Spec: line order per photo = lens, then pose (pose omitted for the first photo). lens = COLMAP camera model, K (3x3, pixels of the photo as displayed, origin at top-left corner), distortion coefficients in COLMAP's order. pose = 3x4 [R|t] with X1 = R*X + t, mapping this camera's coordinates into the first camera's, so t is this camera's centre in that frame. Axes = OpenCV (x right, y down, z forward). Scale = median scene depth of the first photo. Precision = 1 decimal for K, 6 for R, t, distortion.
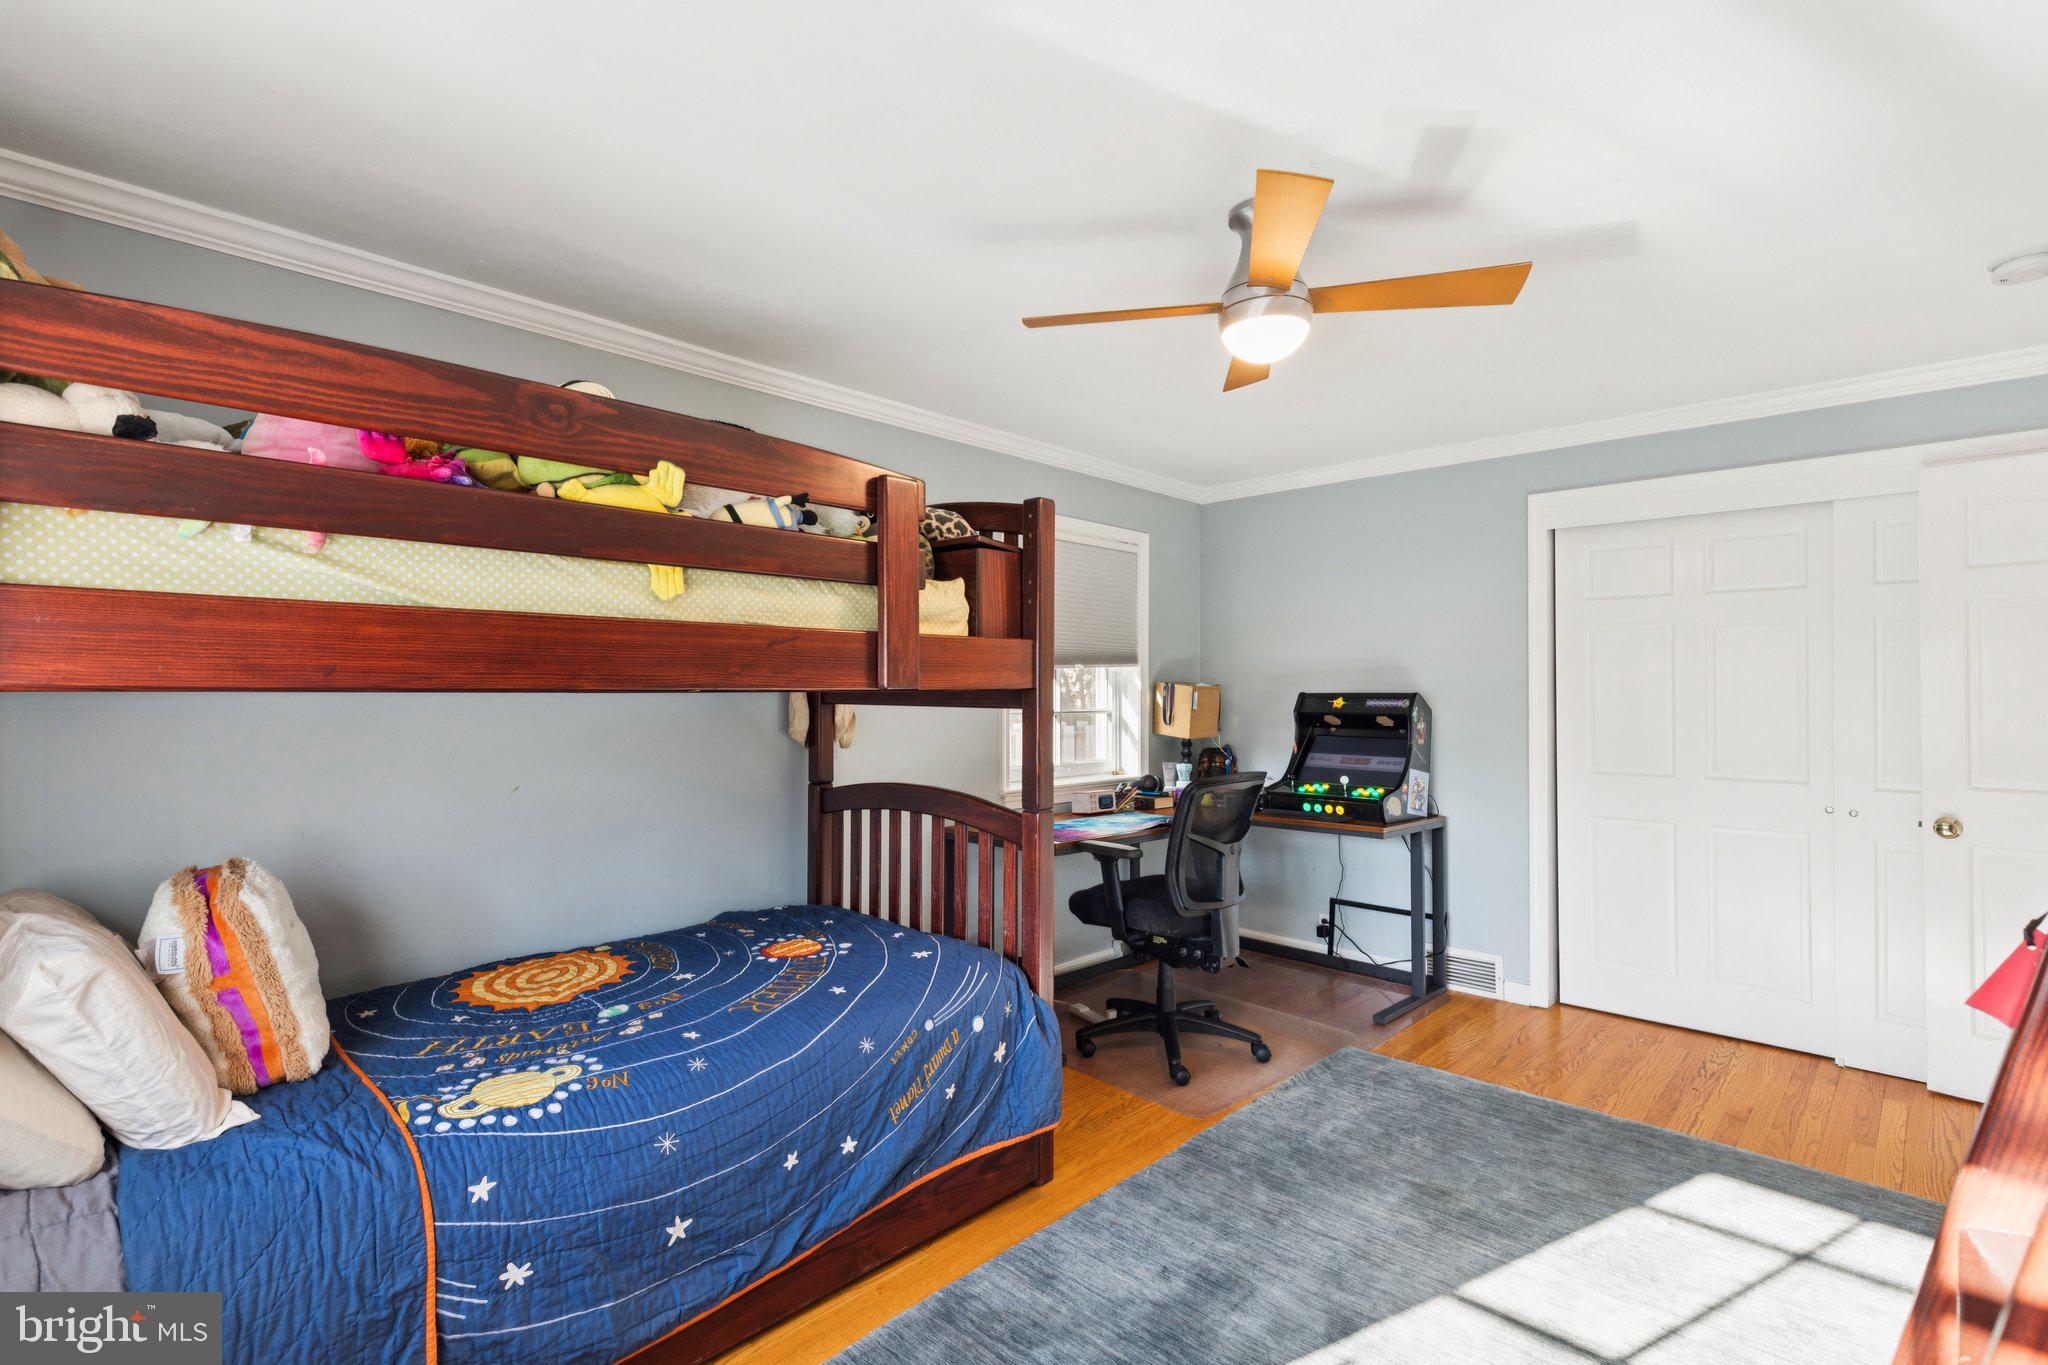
lens RADIAL K [[931.0, 0, 1027.3], [0, 931.0, 691.4], [0, 0, 1]] dist [0.010258, -0.002106]
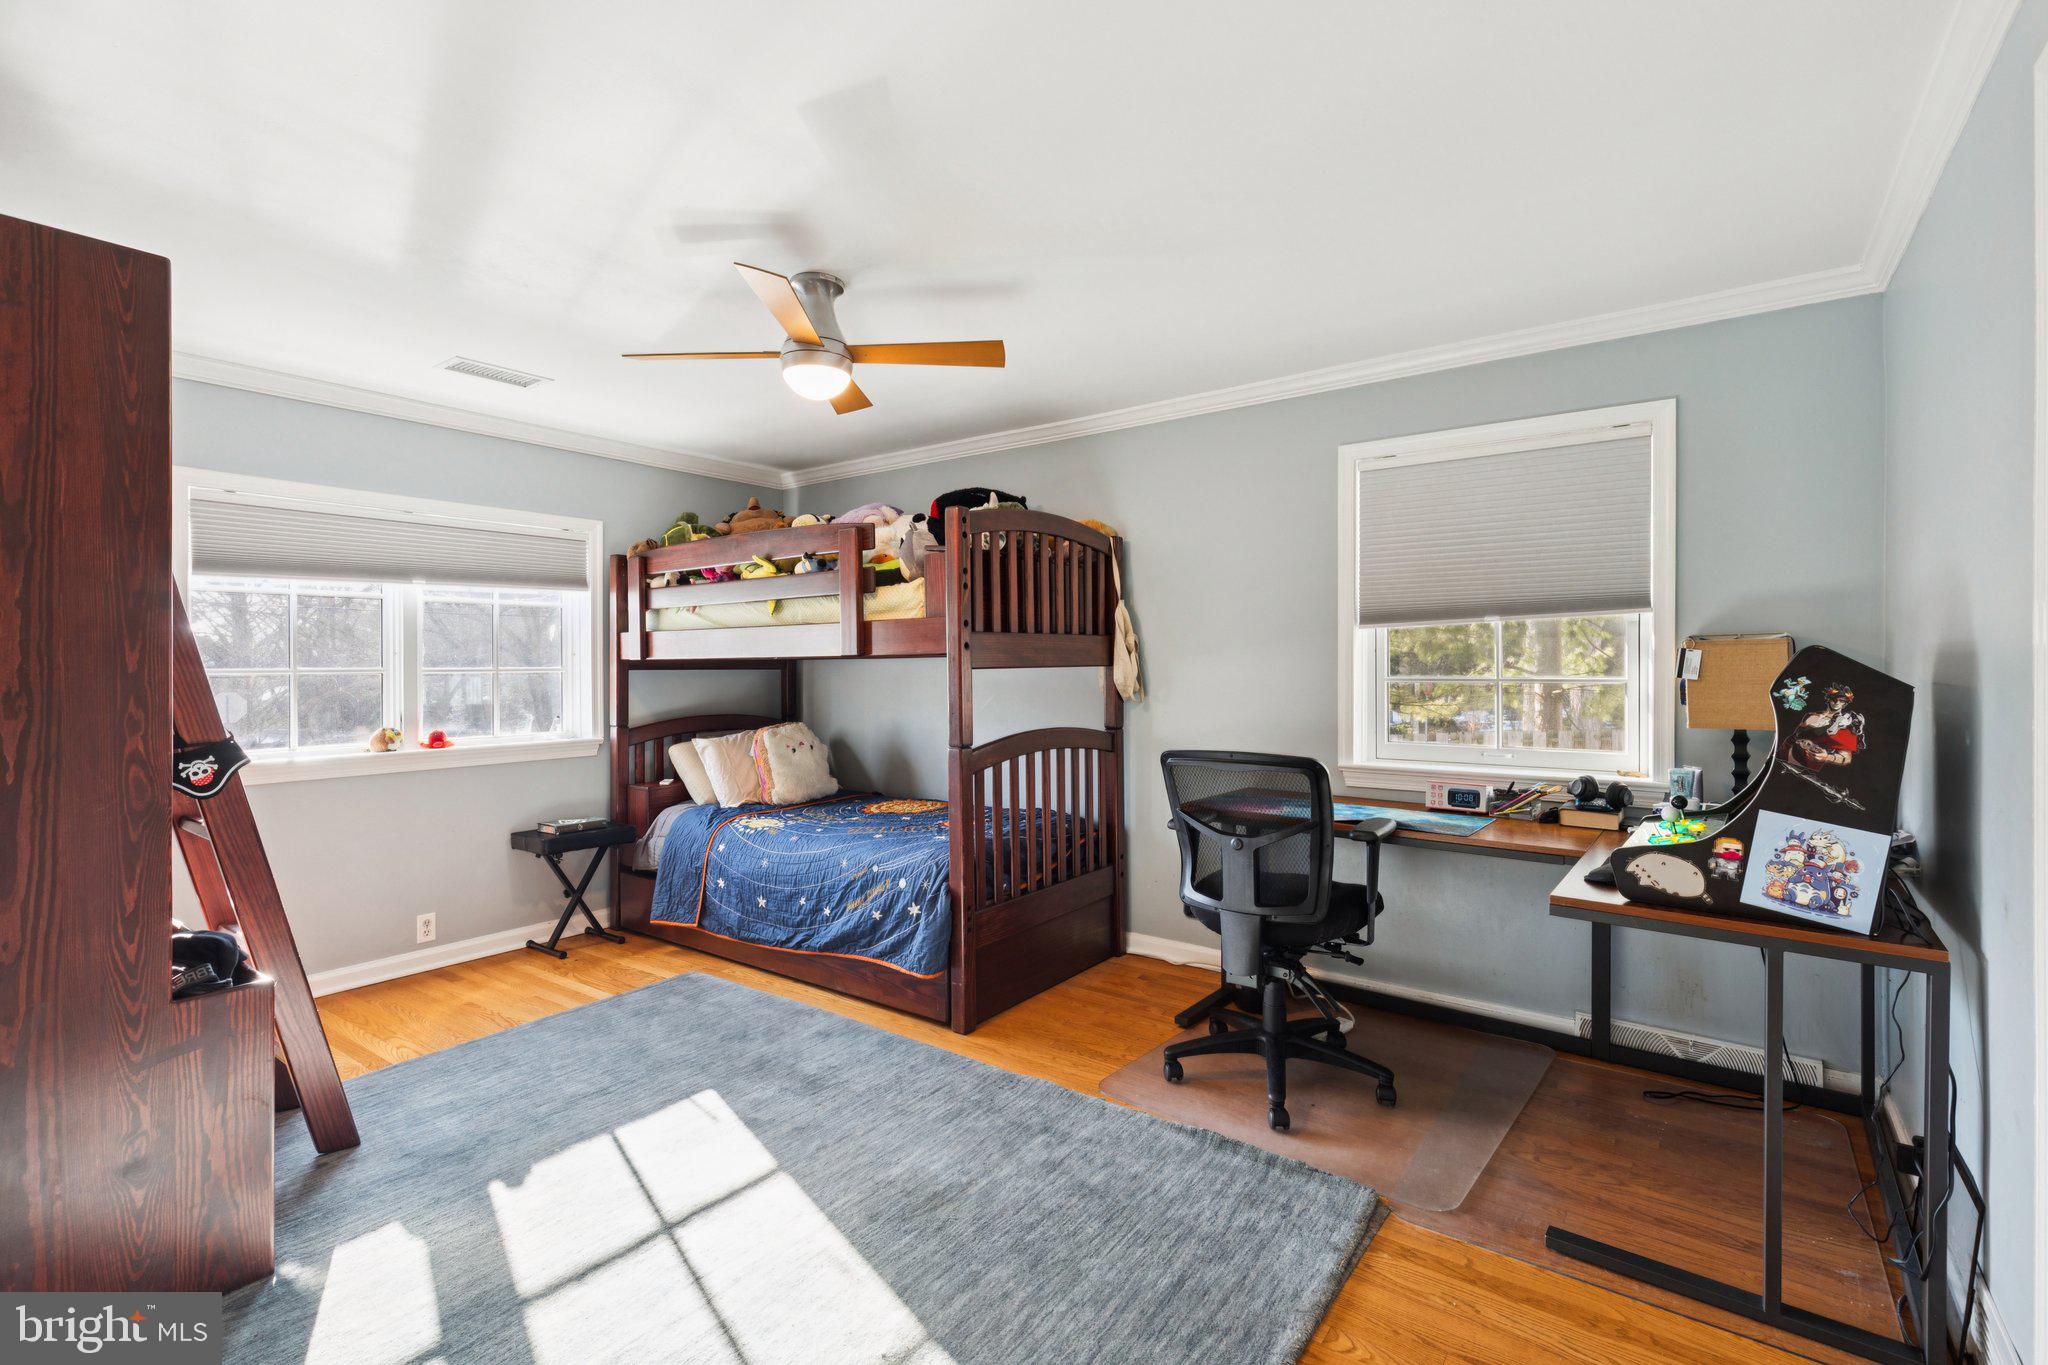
lens RADIAL K [[931.0, 0, 1027.5], [0, 931.0, 671.1], [0, 0, 1]] dist [0.010258, -0.002106]
pose [[0.137359, 0.002263, -0.990519, 1.477055], [0.003392, 0.999990, 0.002755, 0.022514], [0.990515, -0.003738, 0.137350, 1.035820]]
